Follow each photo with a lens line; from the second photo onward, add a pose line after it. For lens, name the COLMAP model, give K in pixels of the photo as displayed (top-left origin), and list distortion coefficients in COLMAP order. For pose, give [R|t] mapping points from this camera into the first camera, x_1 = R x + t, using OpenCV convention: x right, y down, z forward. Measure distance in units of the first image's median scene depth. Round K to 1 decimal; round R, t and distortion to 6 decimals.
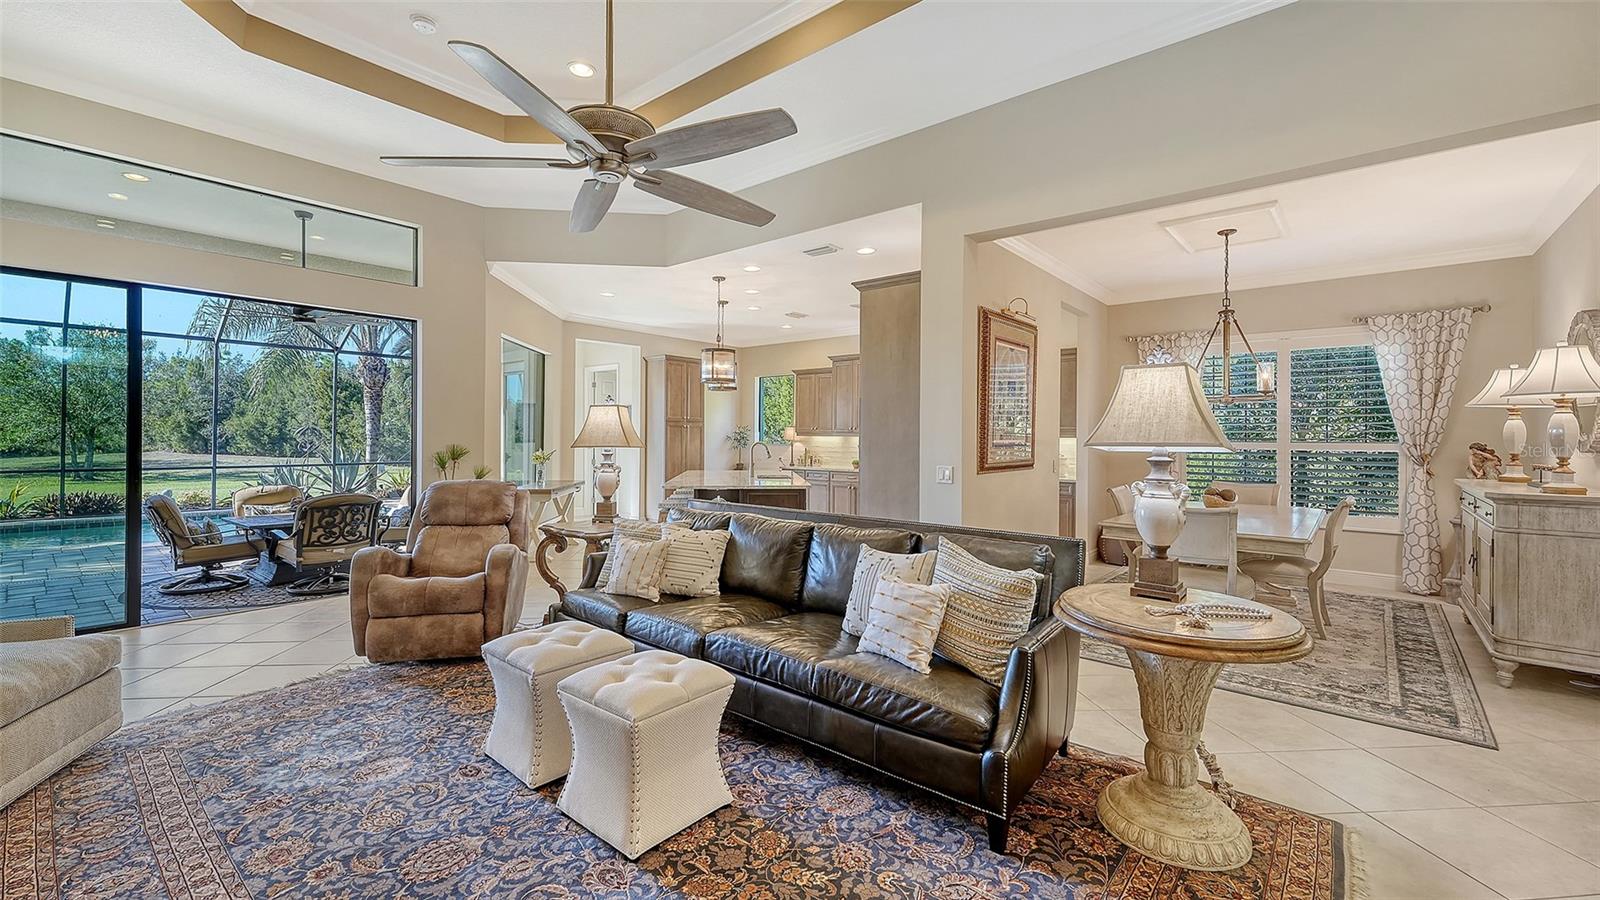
lens RADIAL K [[647.9, 0, 797.2], [0, 647.9, 435.6], [0, 0, 1]] dist [-0.000634, -0.000521]
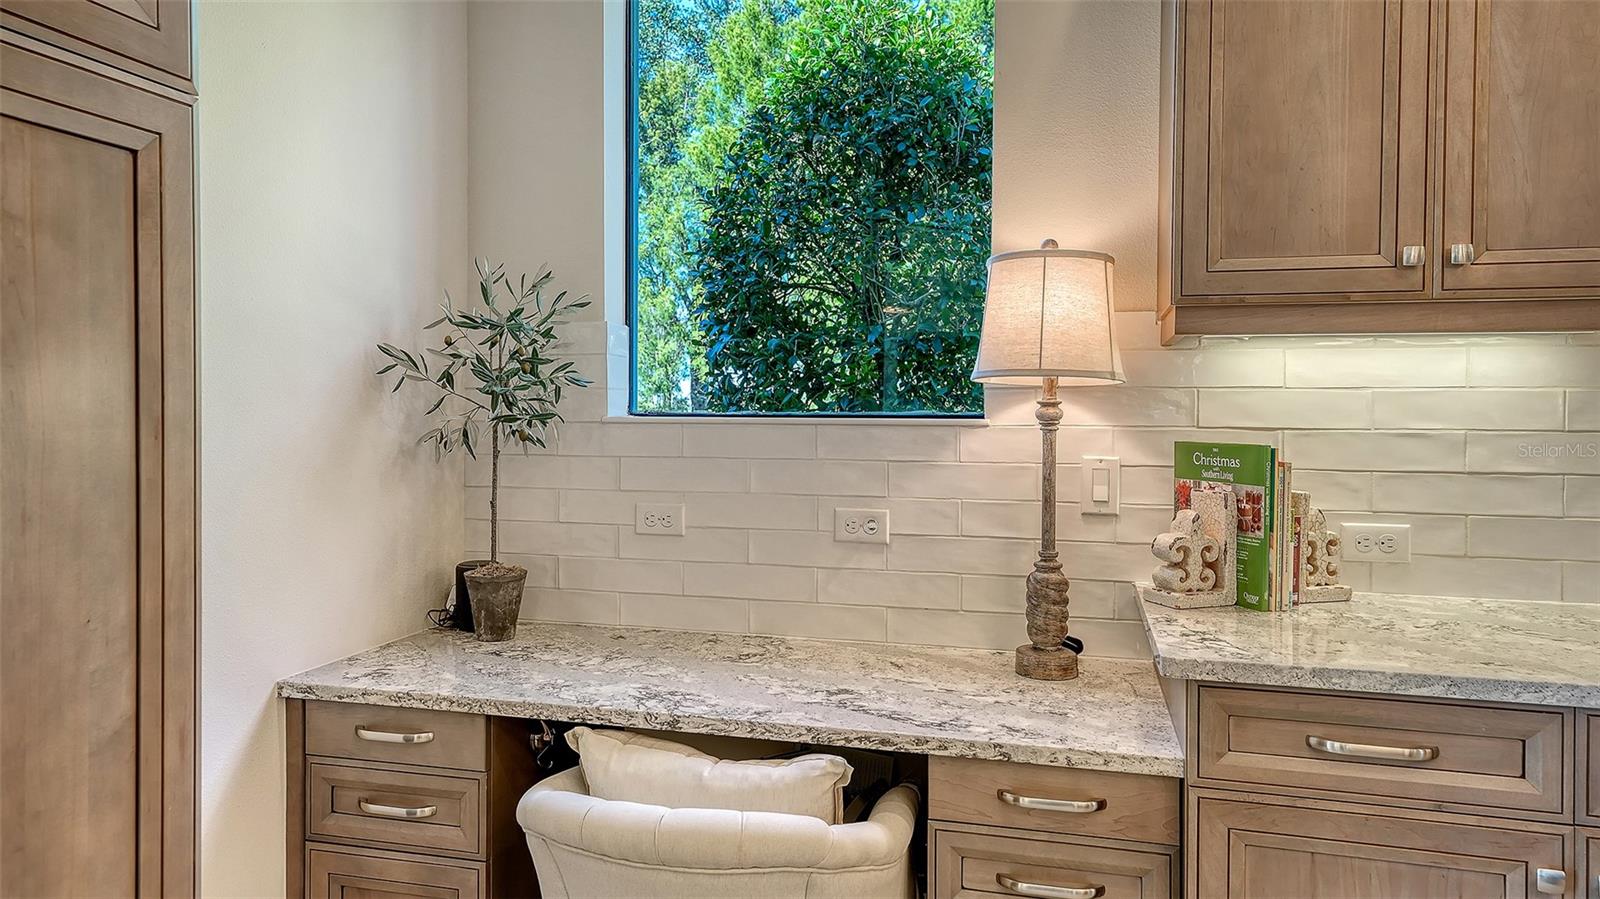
lens RADIAL K [[1019.7, 0, 803.0], [0, 1019.7, 421.4], [0, 0, 1]] dist [0.039425, 0.000082]
pose [[0.900856, -0.010107, 0.434001, -0.208035], [0.001140, 0.999781, 0.020918, 0.017993], [-0.434117, -0.018349, 0.900669, 1.373612]]
